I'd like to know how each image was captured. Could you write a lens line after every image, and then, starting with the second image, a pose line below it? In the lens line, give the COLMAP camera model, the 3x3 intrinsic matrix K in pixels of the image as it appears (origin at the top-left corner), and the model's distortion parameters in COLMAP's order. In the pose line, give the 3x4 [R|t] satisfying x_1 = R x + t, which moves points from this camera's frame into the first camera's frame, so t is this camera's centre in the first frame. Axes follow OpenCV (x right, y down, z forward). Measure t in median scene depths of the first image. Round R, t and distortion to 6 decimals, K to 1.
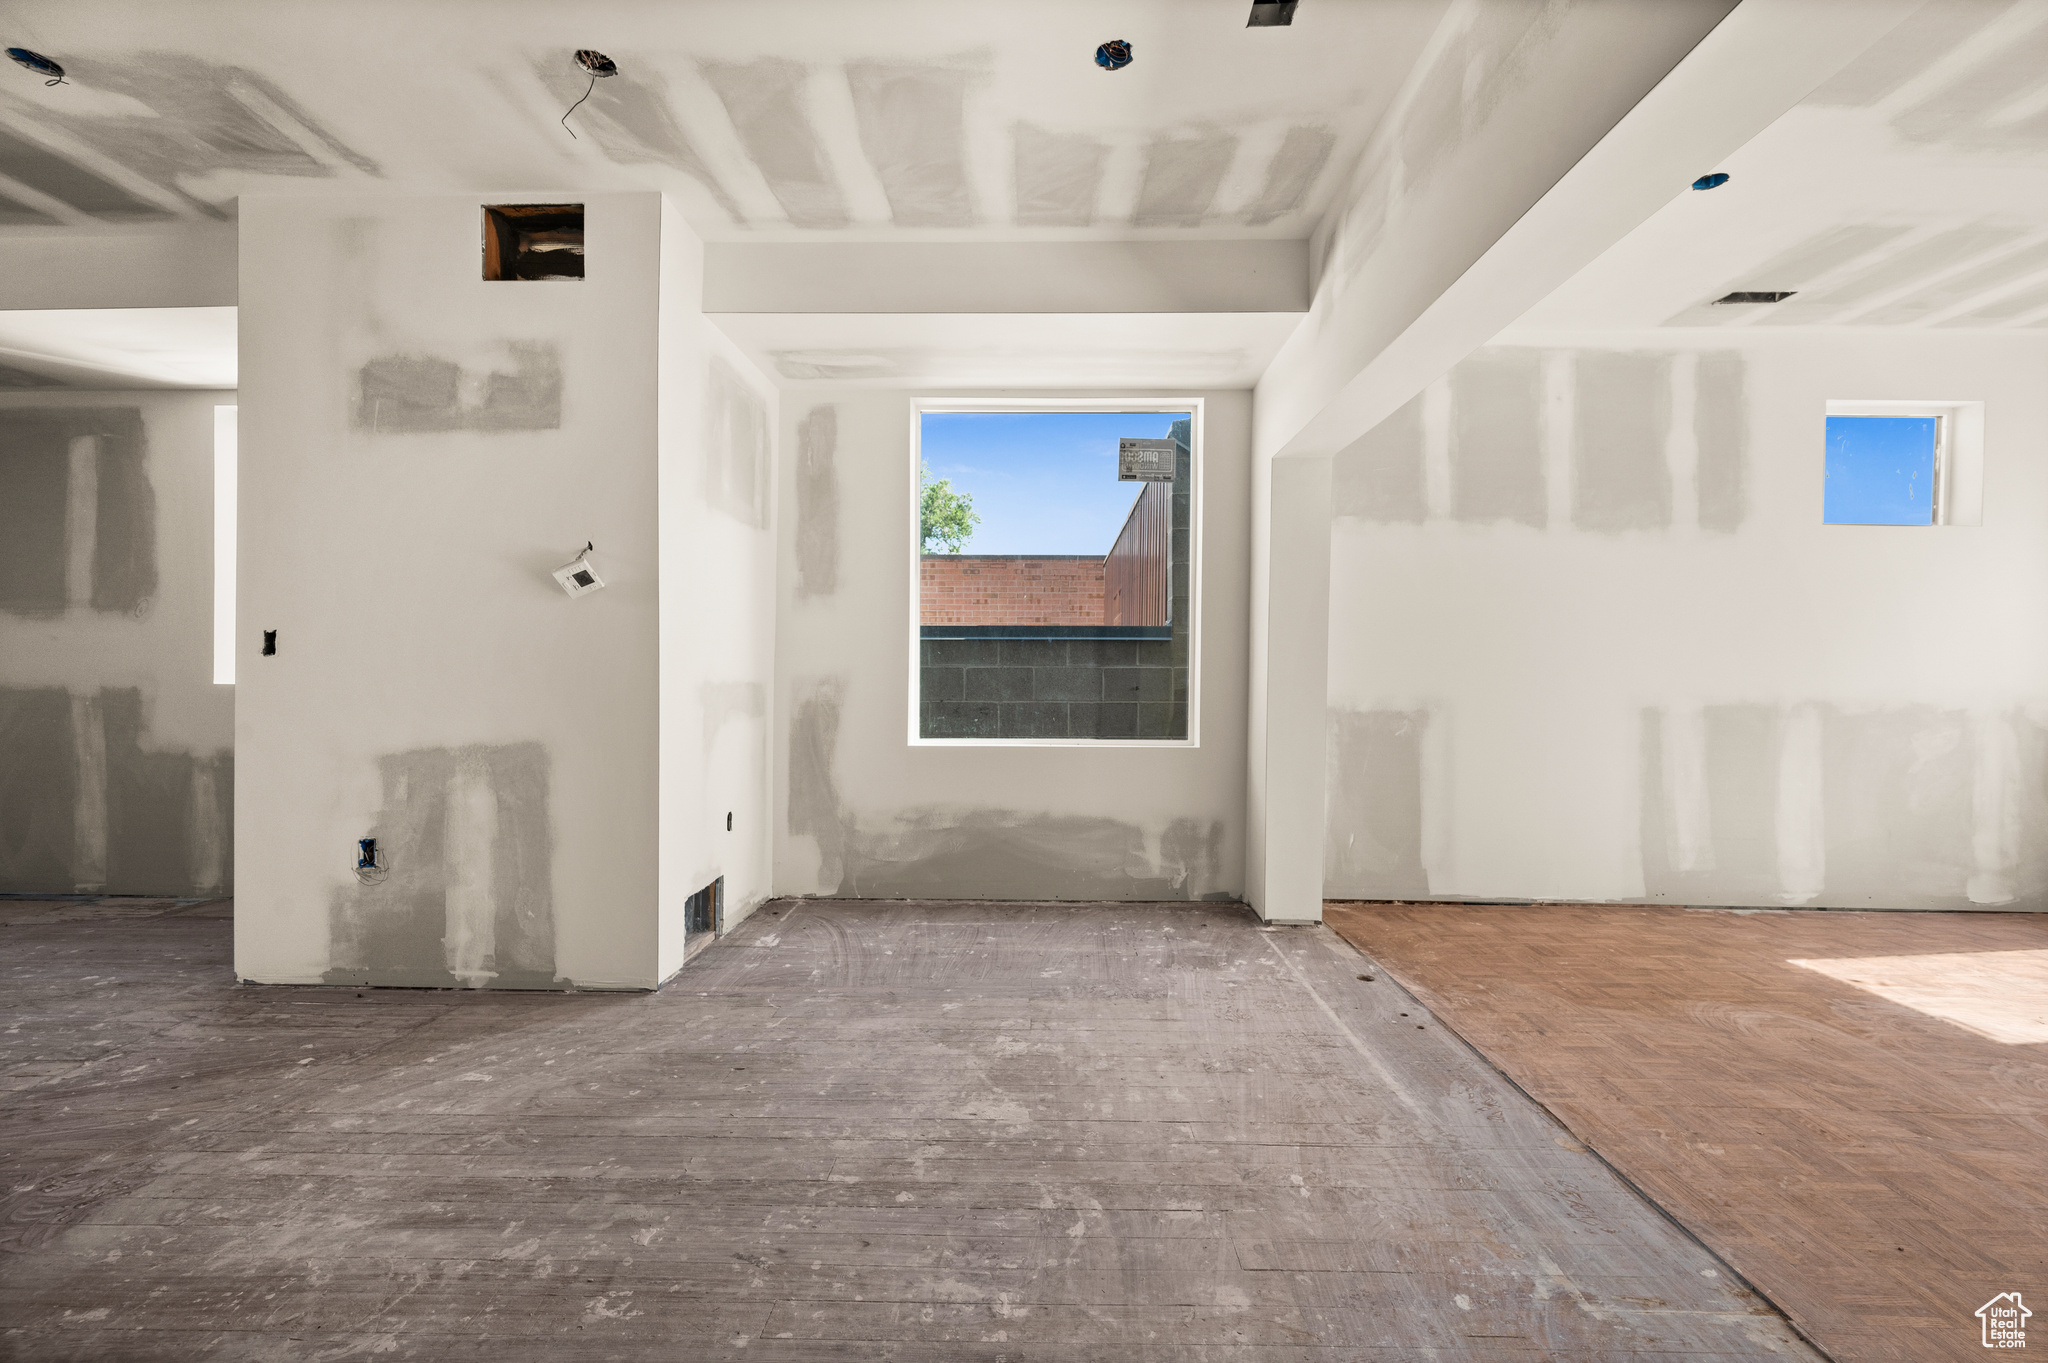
lens RADIAL K [[812.3, 0, 1031.3], [0, 812.3, 682.7], [0, 0, 1]] dist [0.000094, 0.000293]
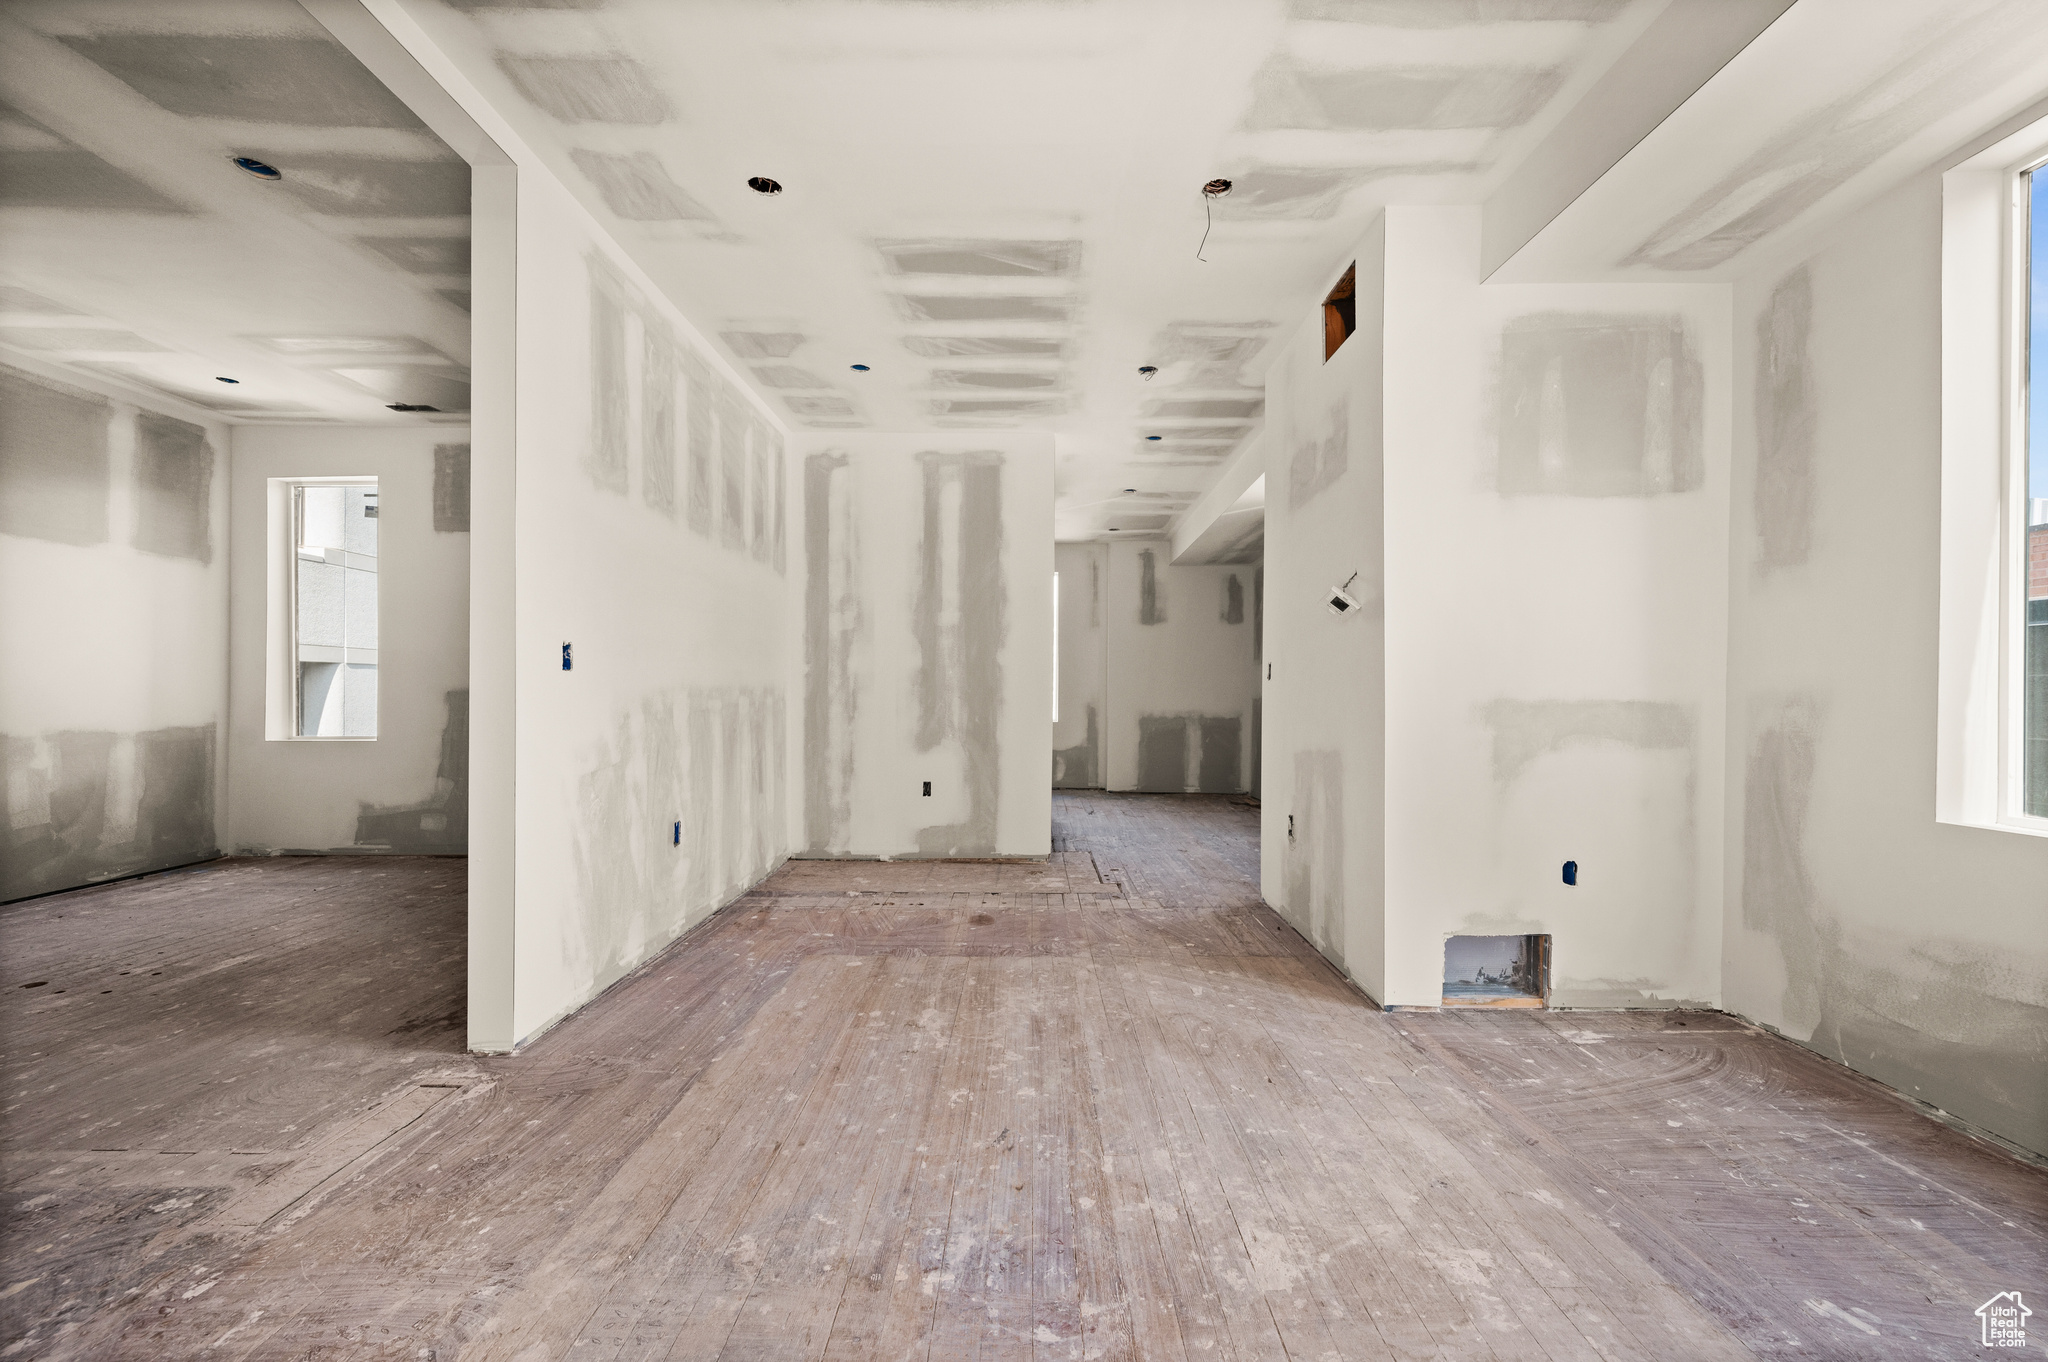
lens RADIAL K [[812.4, 0, 1032.9], [0, 812.4, 691.5], [0, 0, 1]] dist [-0.003018, 0.000282]
pose [[0.024685, -0.005495, -0.999680, 0.403994], [-0.010646, 0.999927, -0.005760, 0.000745], [0.999639, 0.010784, 0.024625, 0.424290]]
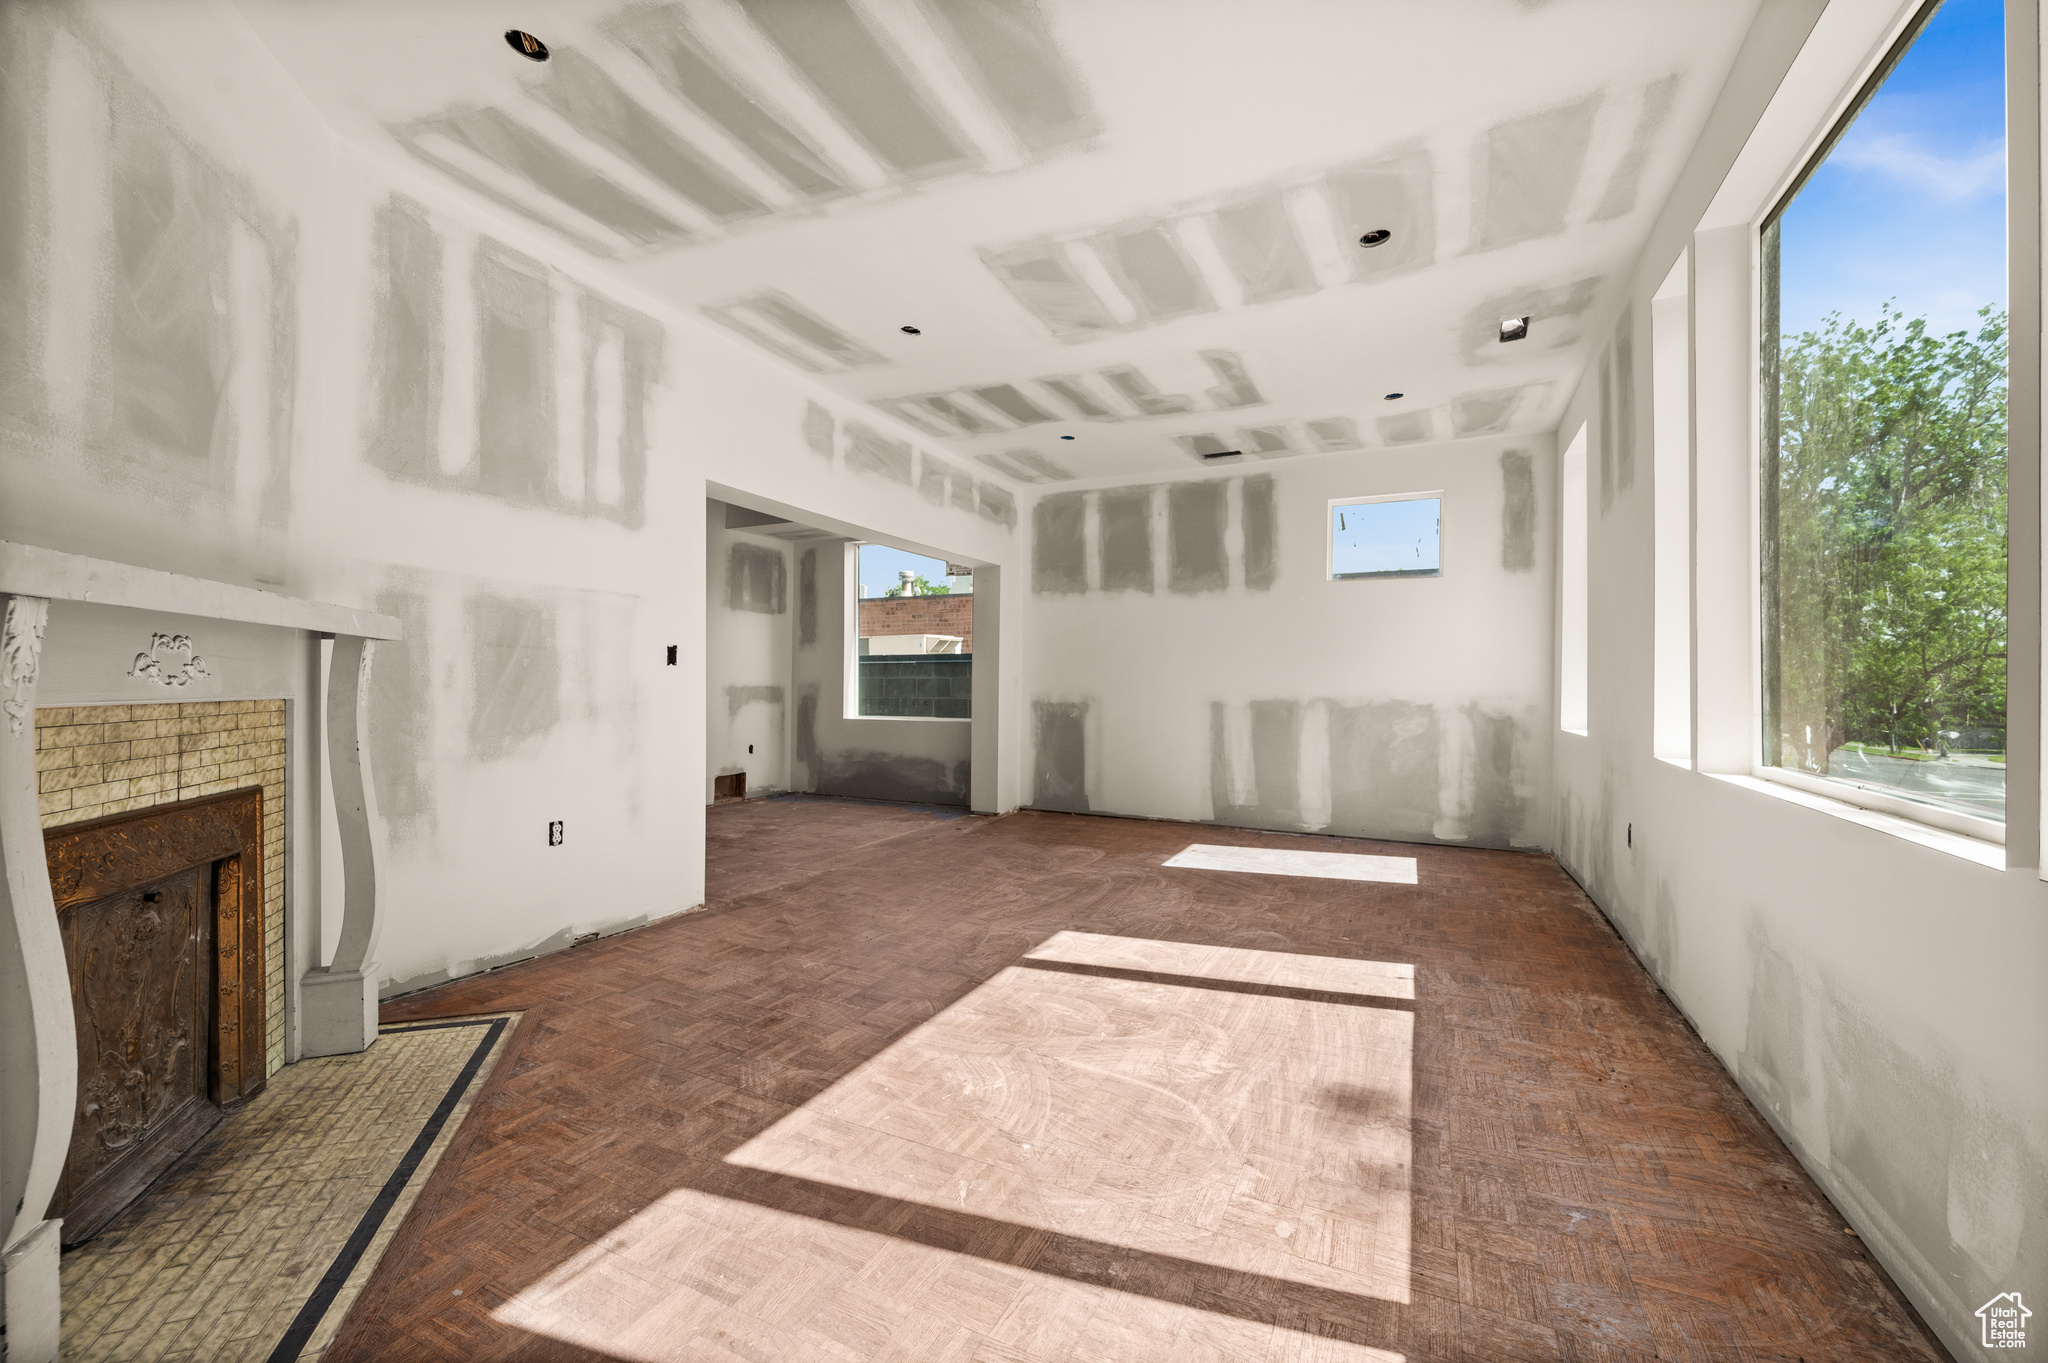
lens RADIAL K [[812.3, 0, 1031.3], [0, 812.3, 682.7], [0, 0, 1]] dist [0.000094, 0.000293]
pose [[0.907024, -0.002938, -0.421069, 1.197429], [-0.000465, 0.999968, -0.007979, 0.006871], [0.421079, 0.007433, 0.906994, -0.656189]]
